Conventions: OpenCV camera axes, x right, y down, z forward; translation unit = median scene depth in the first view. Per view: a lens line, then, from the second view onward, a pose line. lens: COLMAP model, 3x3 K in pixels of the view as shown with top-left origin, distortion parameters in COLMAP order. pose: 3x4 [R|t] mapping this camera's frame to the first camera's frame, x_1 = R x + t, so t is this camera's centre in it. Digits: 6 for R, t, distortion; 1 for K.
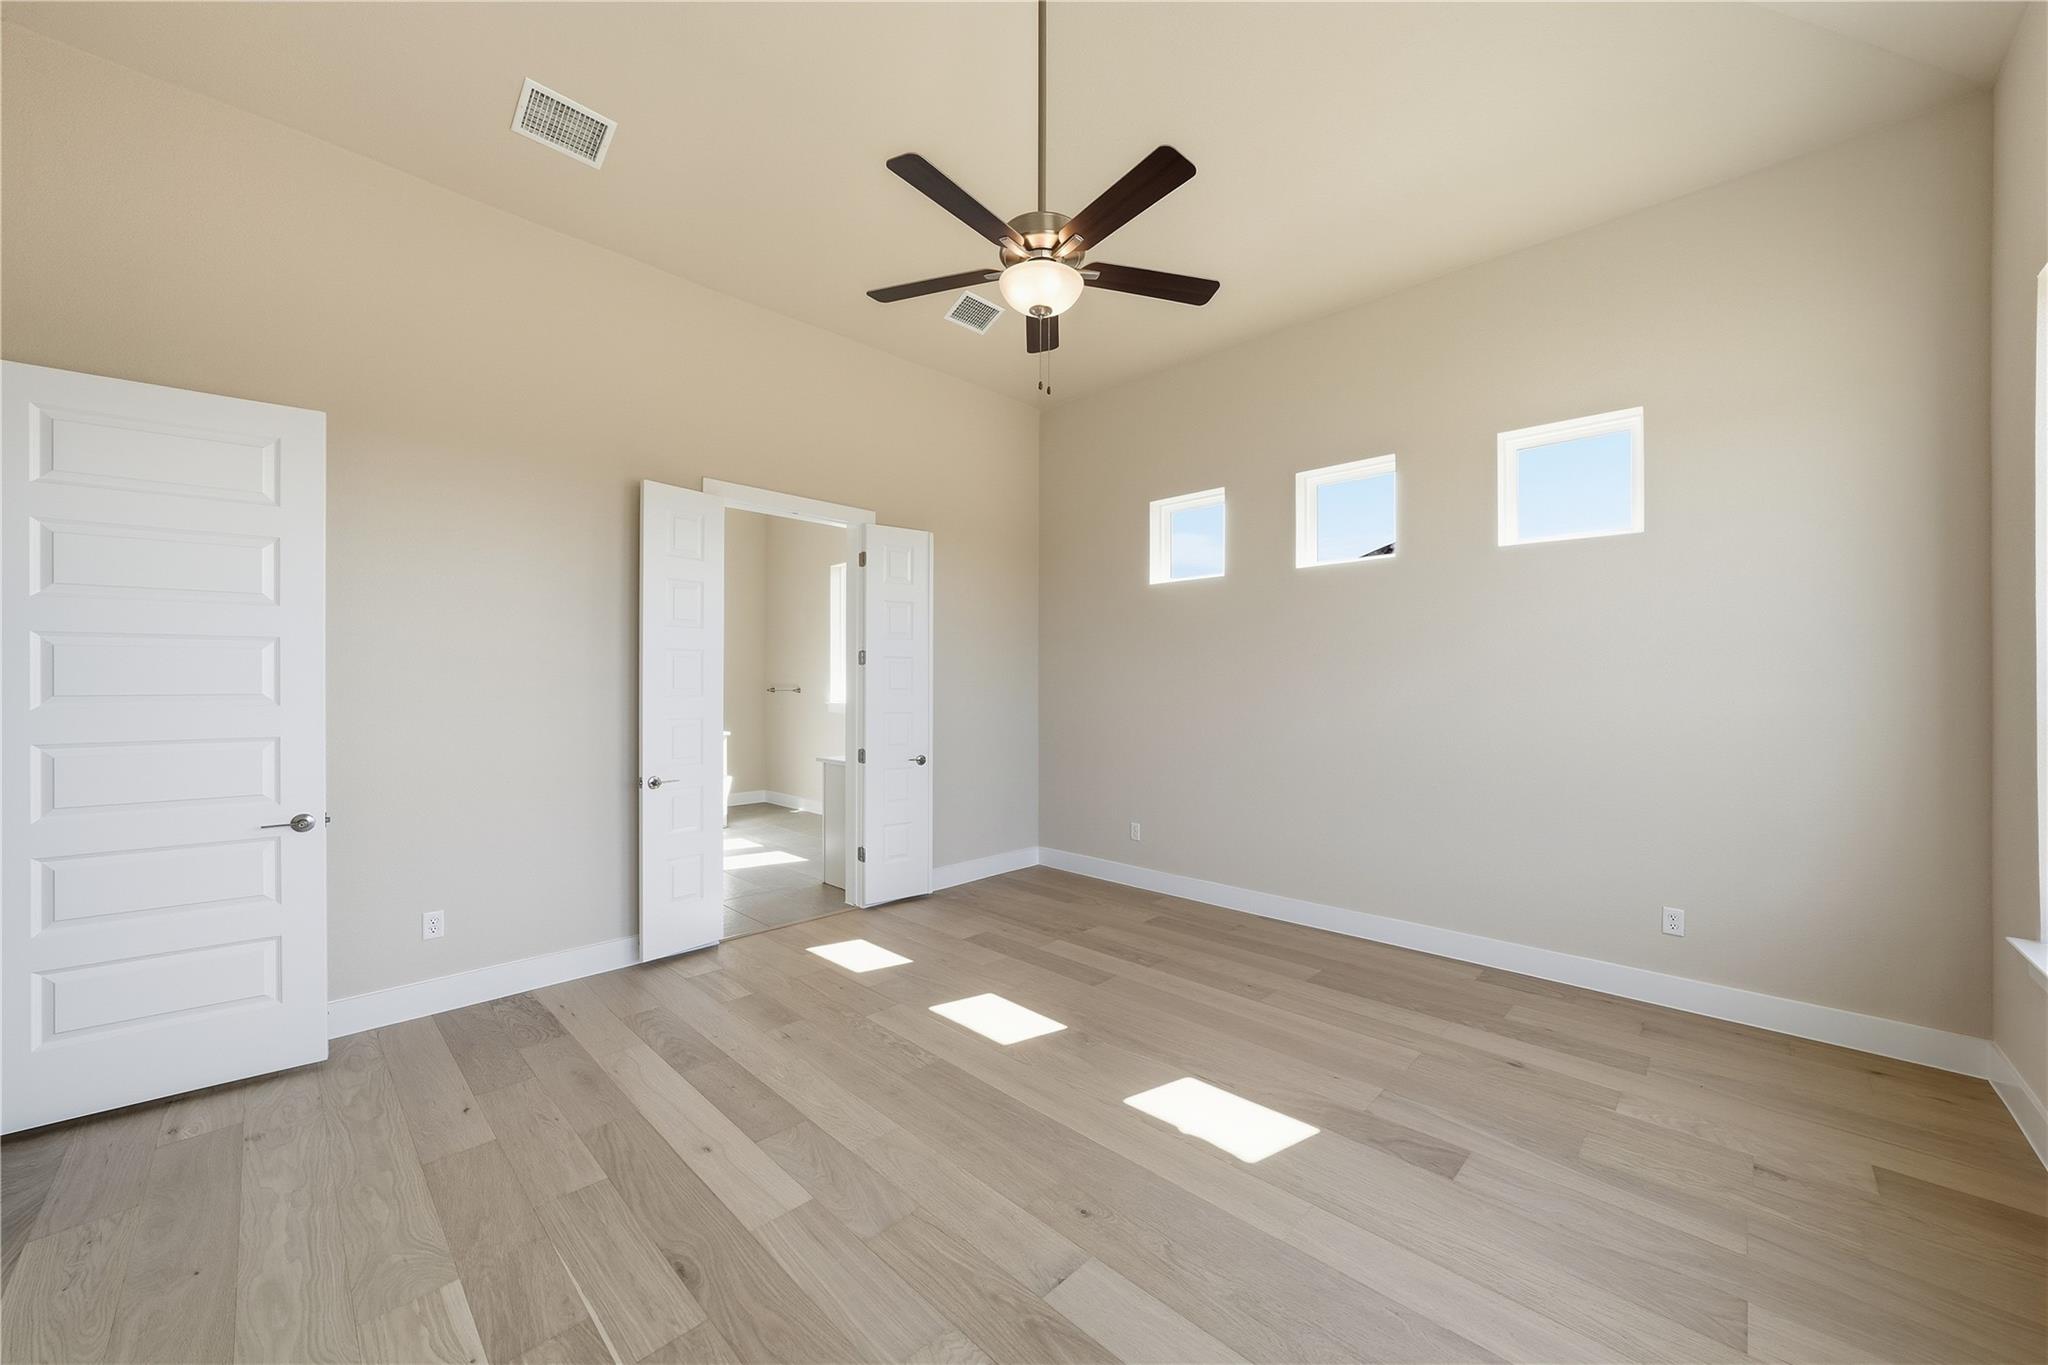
lens RADIAL K [[739.4, 0, 1012.4], [0, 739.4, 681.3], [0, 0, 1]] dist [-0.014360, 0.000179]
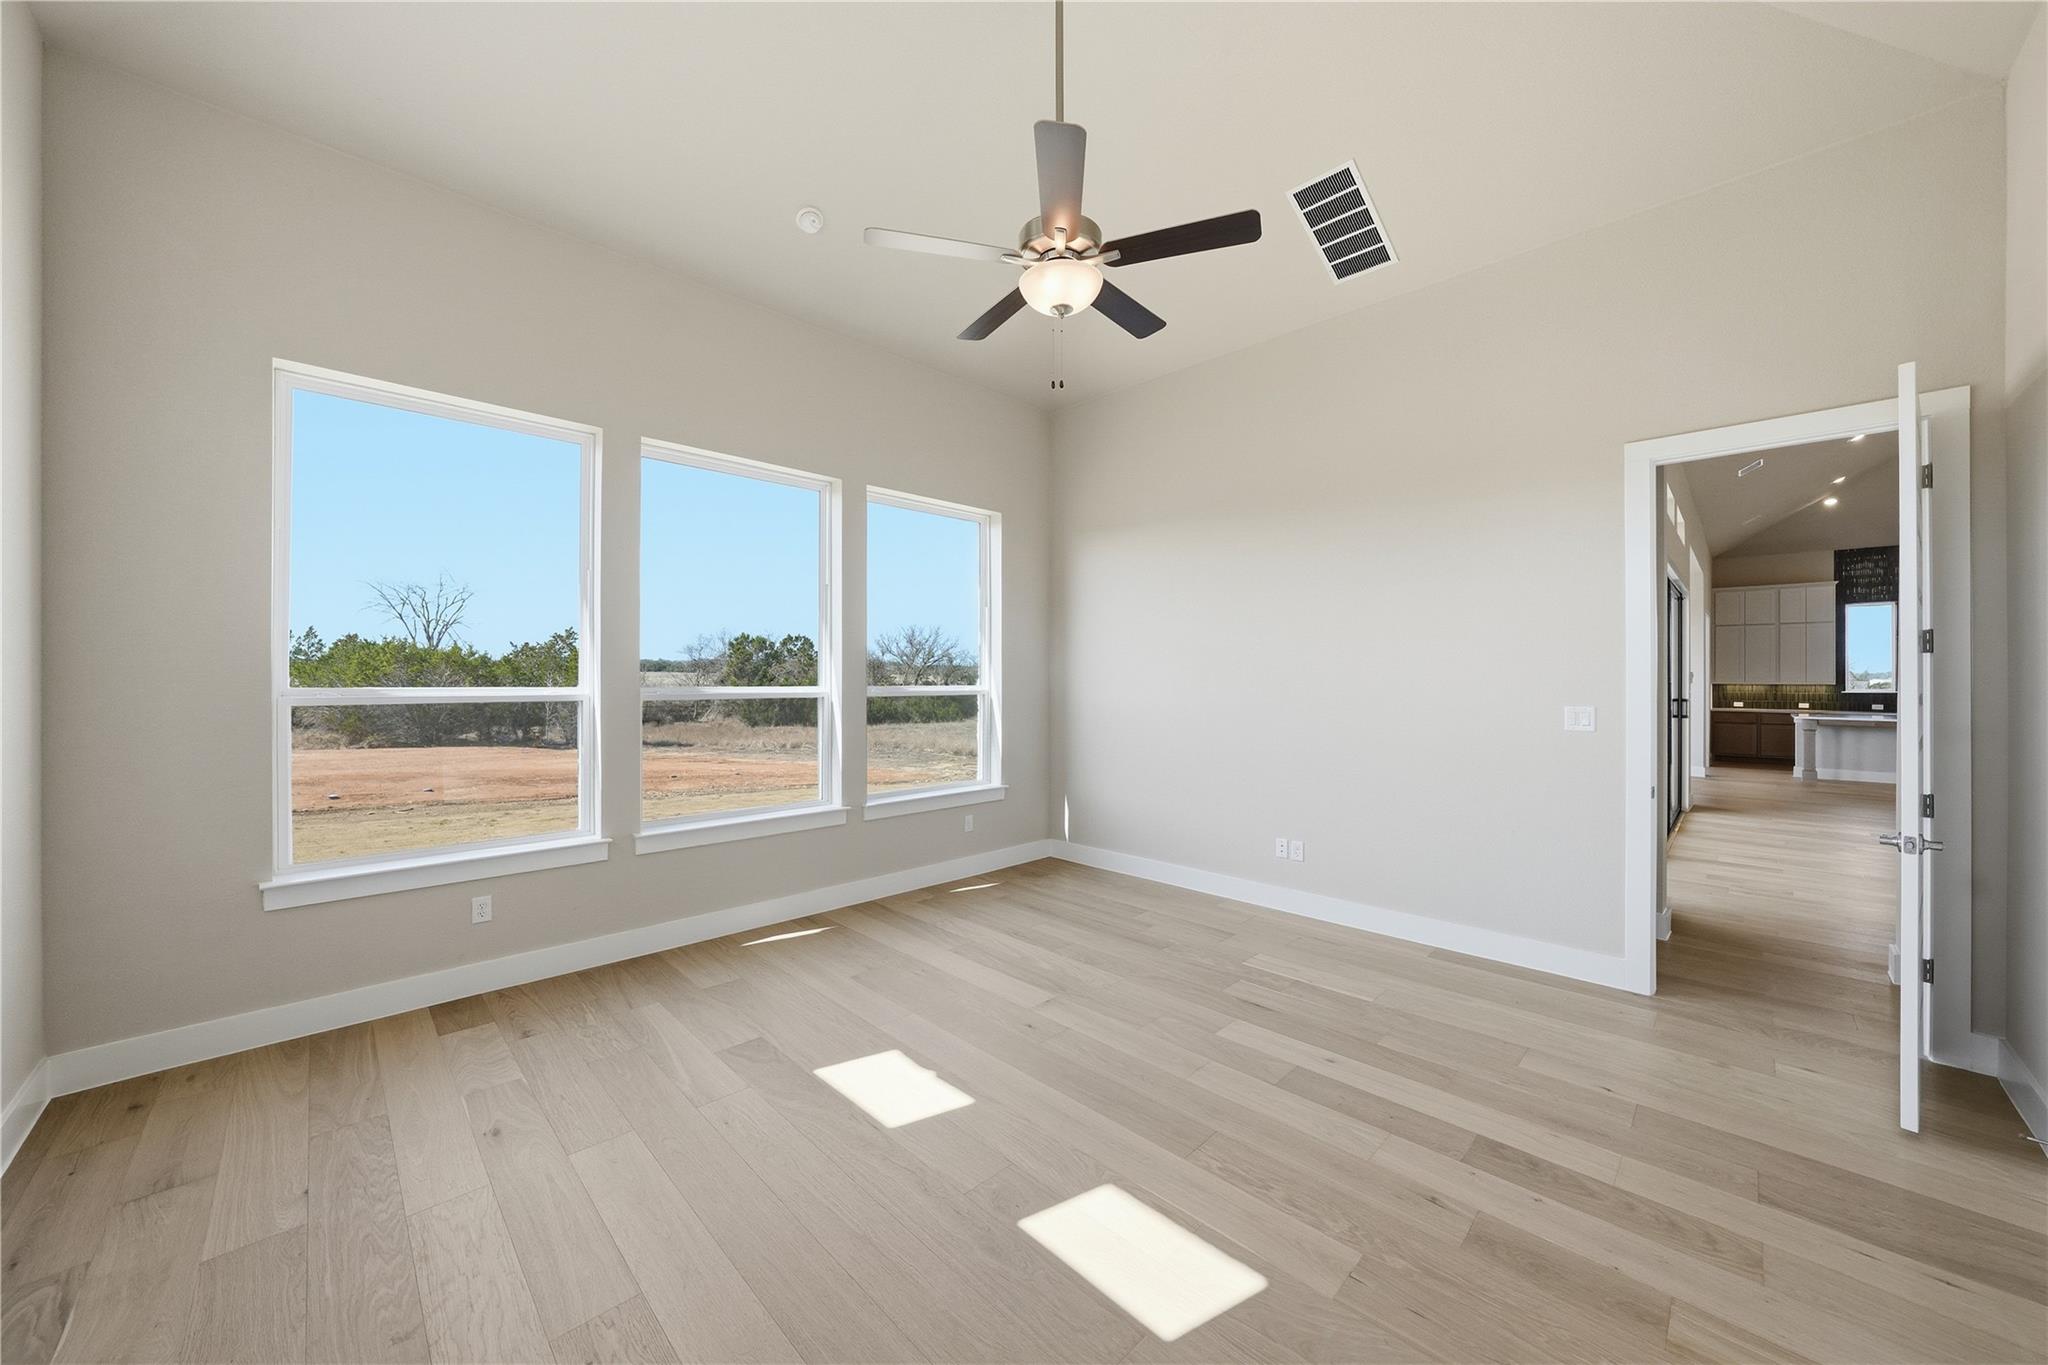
lens RADIAL K [[739.4, 0, 1012.4], [0, 739.4, 681.3], [0, 0, 1]] dist [-0.014360, 0.000179]
pose [[-0.999636, -0.003928, 0.026702, 0.076508], [-0.003982, 0.999990, -0.001985, 0.007025], [-0.026694, -0.002091, -0.999641, 1.961207]]
